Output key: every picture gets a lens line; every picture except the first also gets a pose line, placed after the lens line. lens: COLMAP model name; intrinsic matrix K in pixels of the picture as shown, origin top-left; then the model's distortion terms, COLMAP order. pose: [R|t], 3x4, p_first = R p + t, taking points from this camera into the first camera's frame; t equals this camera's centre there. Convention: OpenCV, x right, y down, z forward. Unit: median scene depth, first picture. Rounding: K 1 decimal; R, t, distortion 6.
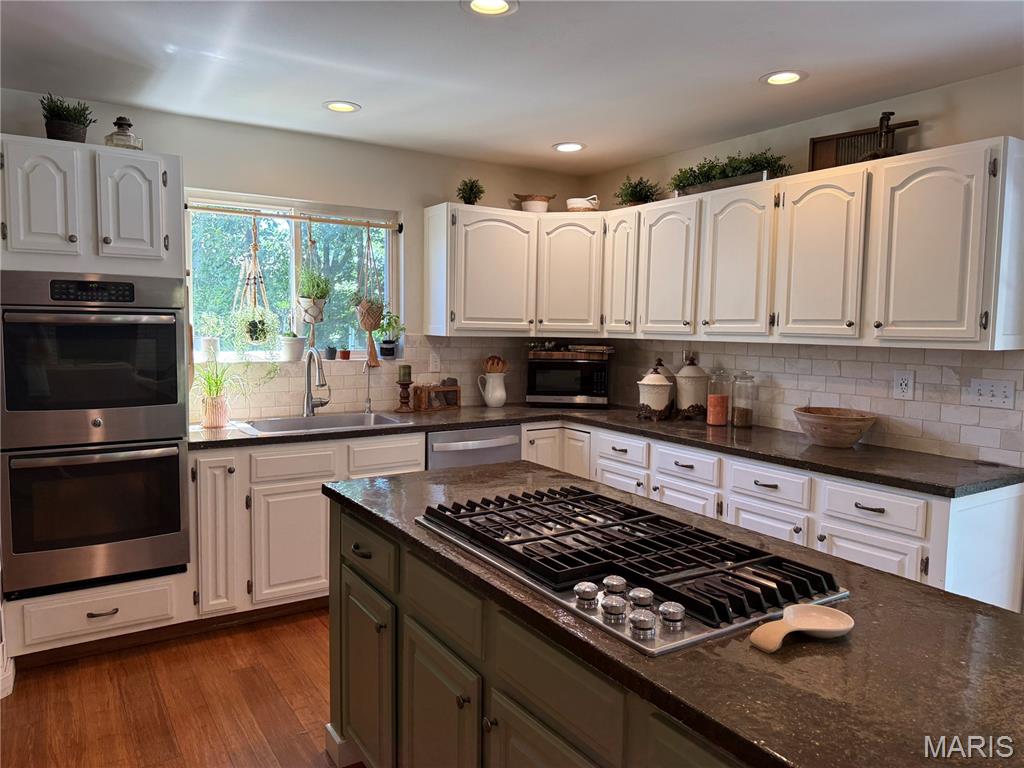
lens RADIAL K [[720.1, 0, 512.0], [0, 720.1, 384.0], [0, 0, 1]] dist [0.086068, -0.126954]
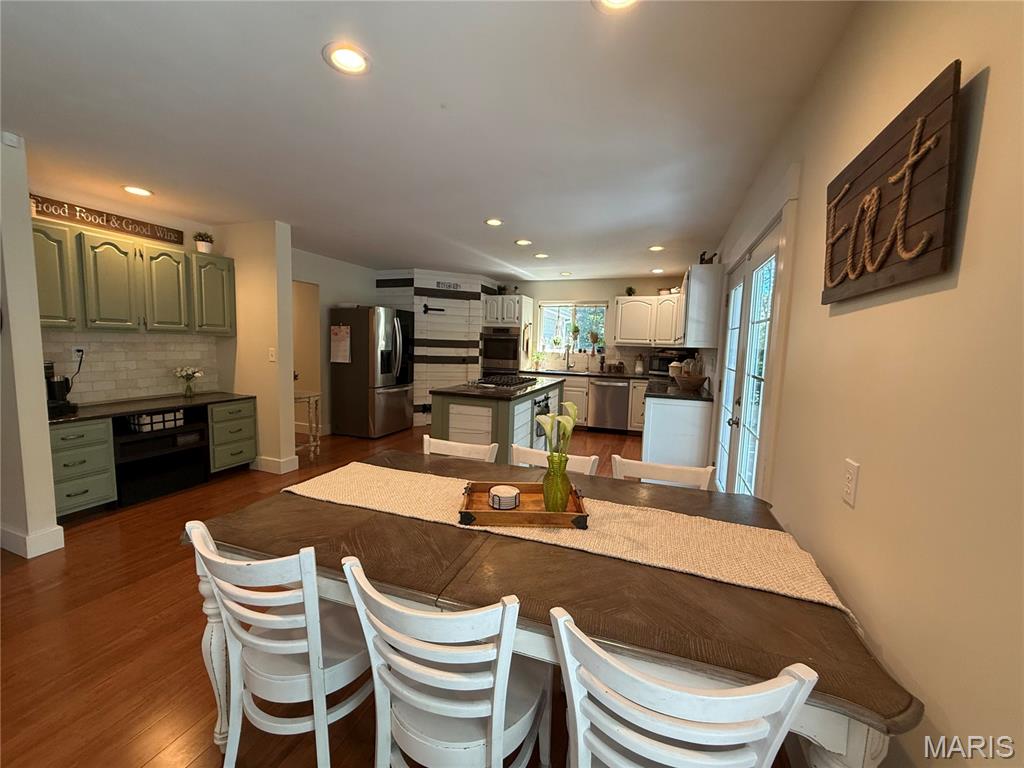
lens RADIAL K [[409.5, 0, 509.9], [0, 409.5, 383.0], [0, 0, 1]] dist [-0.000407, -0.000014]
pose [[0.597347, 0.083280, -0.797647, 1.009488], [-0.089787, 0.995285, 0.036675, 0.057711], [0.796941, 0.049711, 0.602009, -0.257498]]
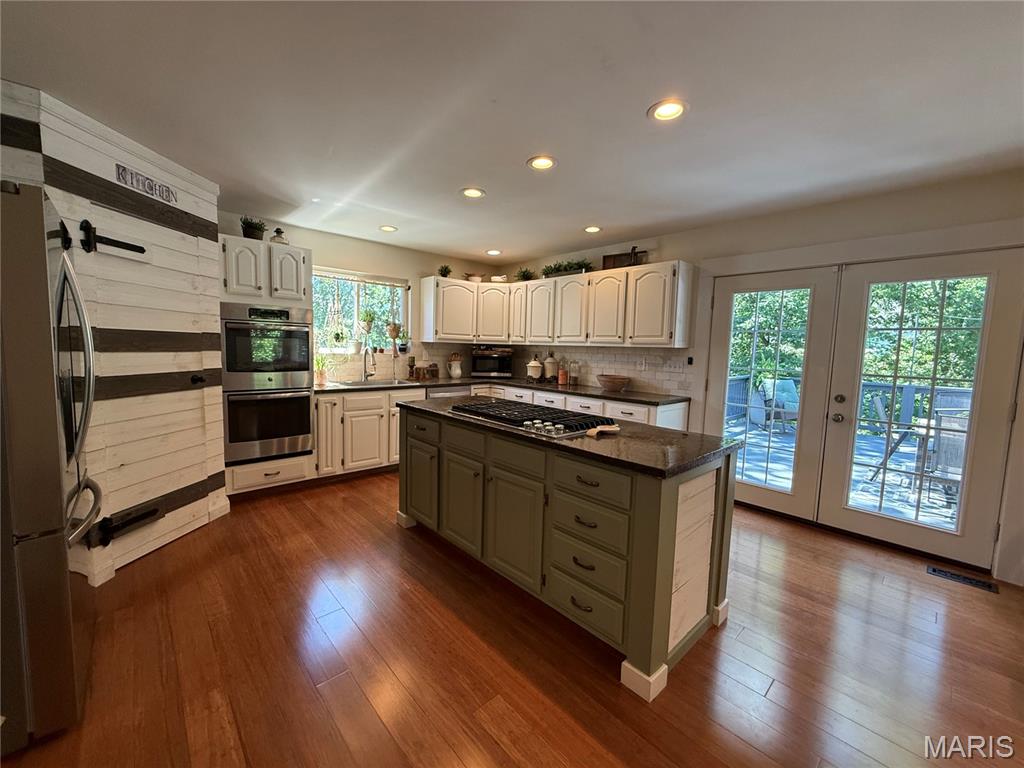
lens RADIAL K [[409.5, 0, 509.9], [0, 409.5, 383.0], [0, 0, 1]] dist [-0.000407, -0.000014]
pose [[0.985526, -0.002461, 0.169505, -0.081581], [0.001078, 0.999965, 0.008252, 0.042565], [-0.169519, -0.007950, 0.985495, -0.182520]]
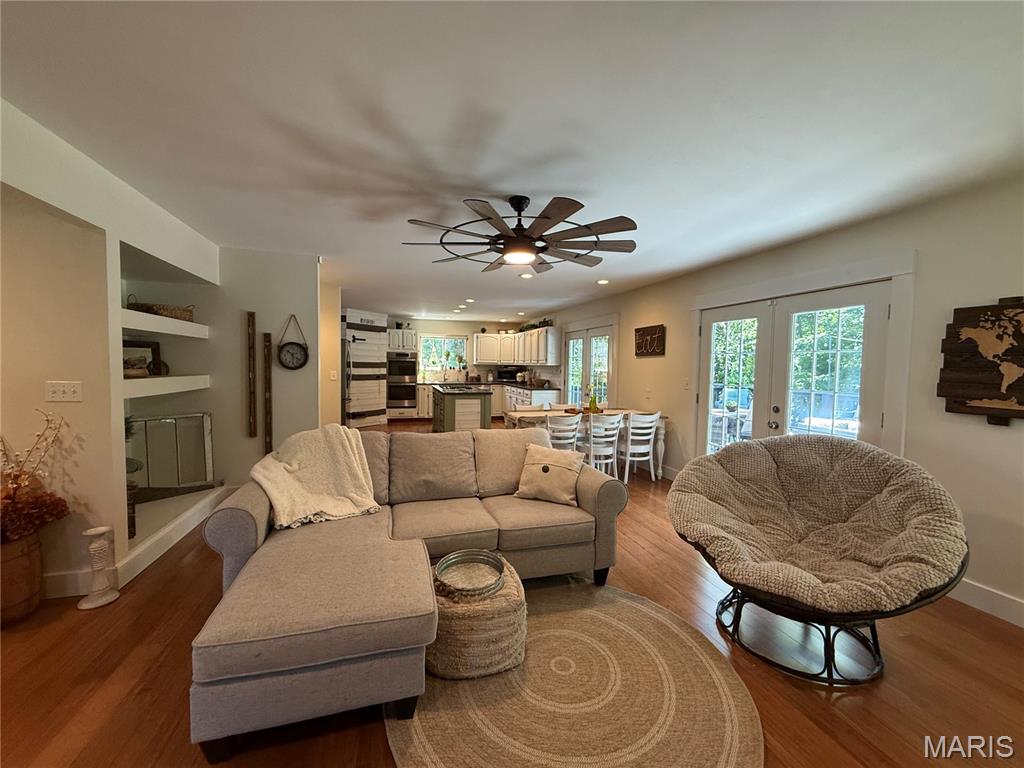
lens RADIAL K [[409.5, 0, 509.9], [0, 409.5, 383.0], [0, 0, 1]] dist [-0.000407, -0.000014]
pose [[0.957646, 0.014698, -0.287572, 0.879198], [-0.027355, 0.998823, -0.040044, 0.148653], [0.286645, 0.046215, 0.956922, -1.378338]]
